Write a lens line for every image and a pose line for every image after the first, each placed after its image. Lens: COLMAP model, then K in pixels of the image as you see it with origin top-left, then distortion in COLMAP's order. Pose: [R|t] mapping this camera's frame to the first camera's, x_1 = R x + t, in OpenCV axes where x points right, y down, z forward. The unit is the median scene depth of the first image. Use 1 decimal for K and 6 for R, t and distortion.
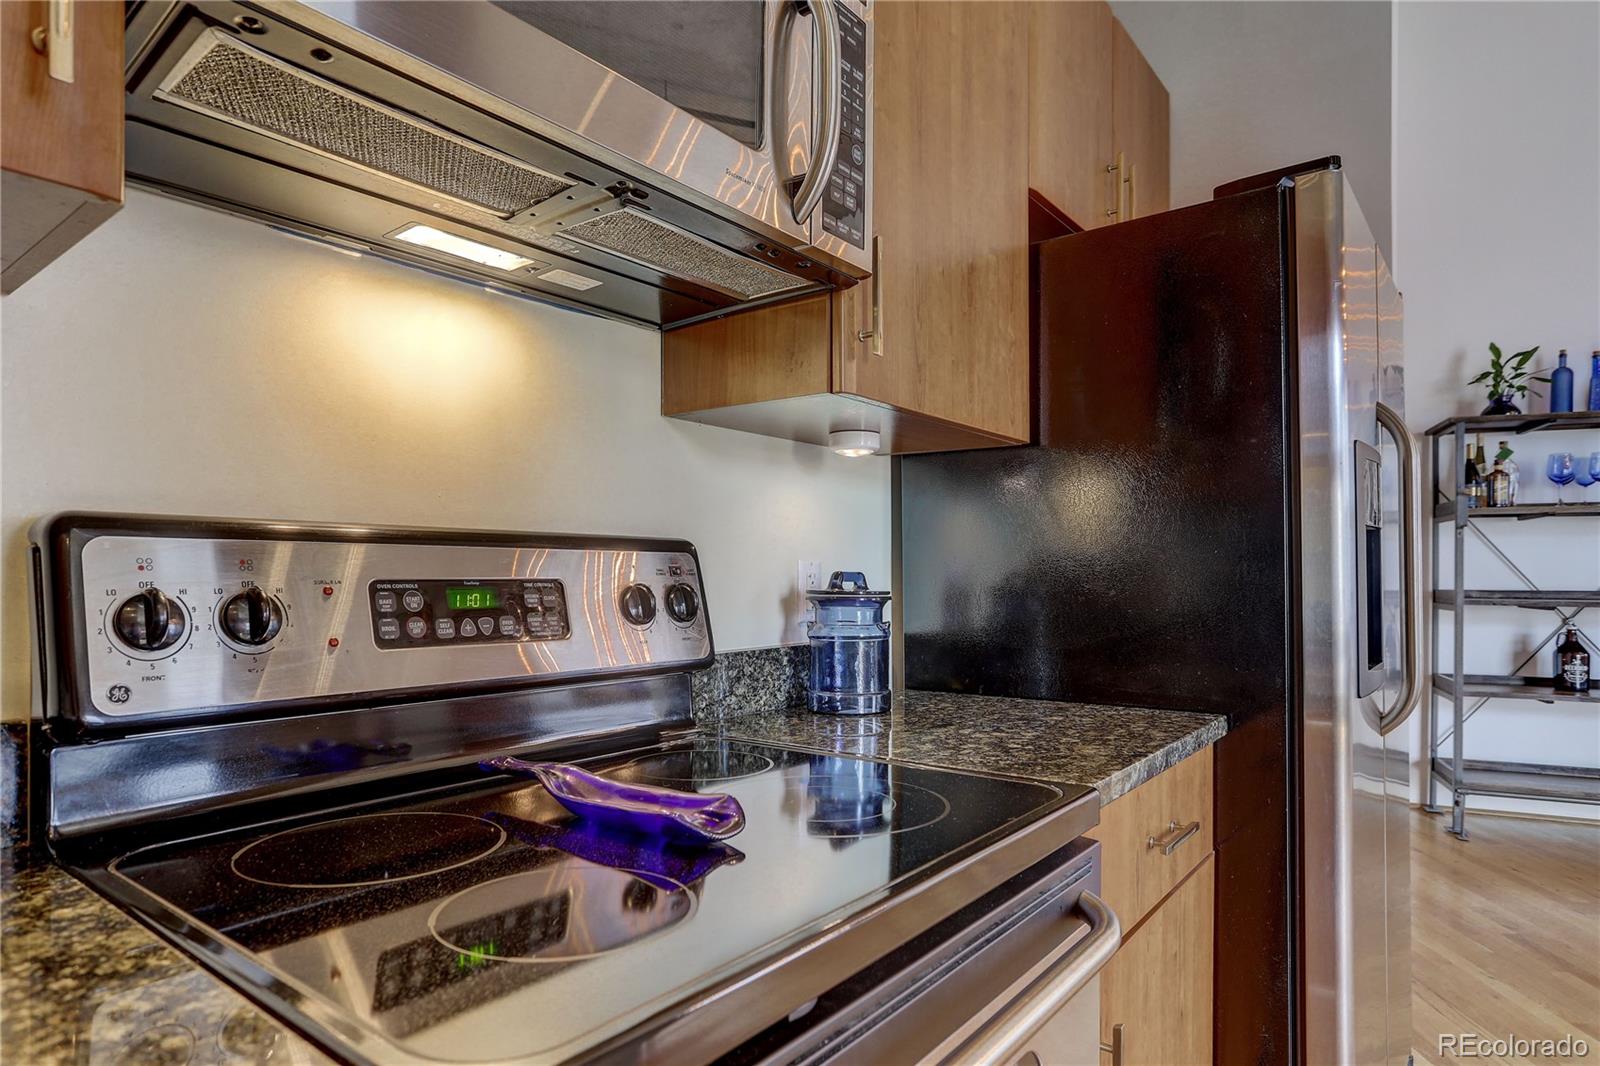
lens RADIAL K [[933.2, 0, 778.8], [0, 933.2, 559.8], [0, 0, 1]] dist [-0.043361, 0.027606]
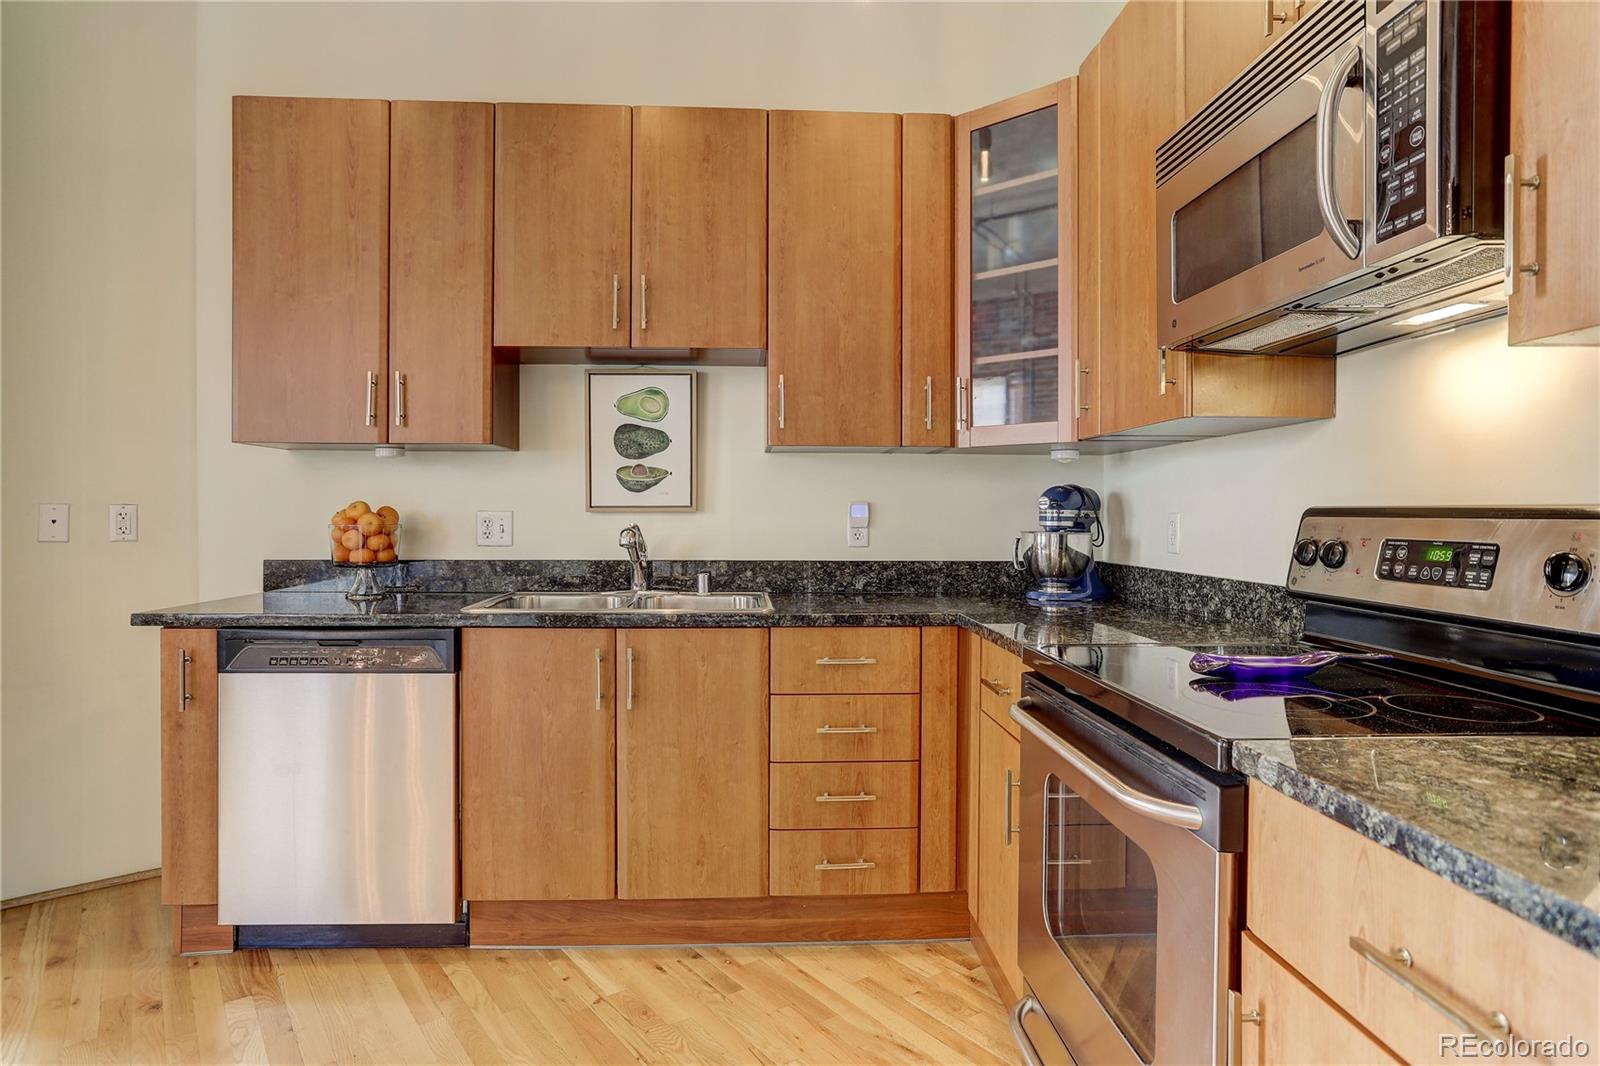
lens RADIAL K [[910.0, 0, 800.0], [0, 910.0, 533.0], [0, 0, 1]] dist [-0.025421, 0.001628]
pose [[-0.746386, 0.011509, -0.665414, 1.314871], [0.004684, 0.999917, 0.012040, -0.012773], [0.665497, 0.005869, -0.746378, 1.342759]]
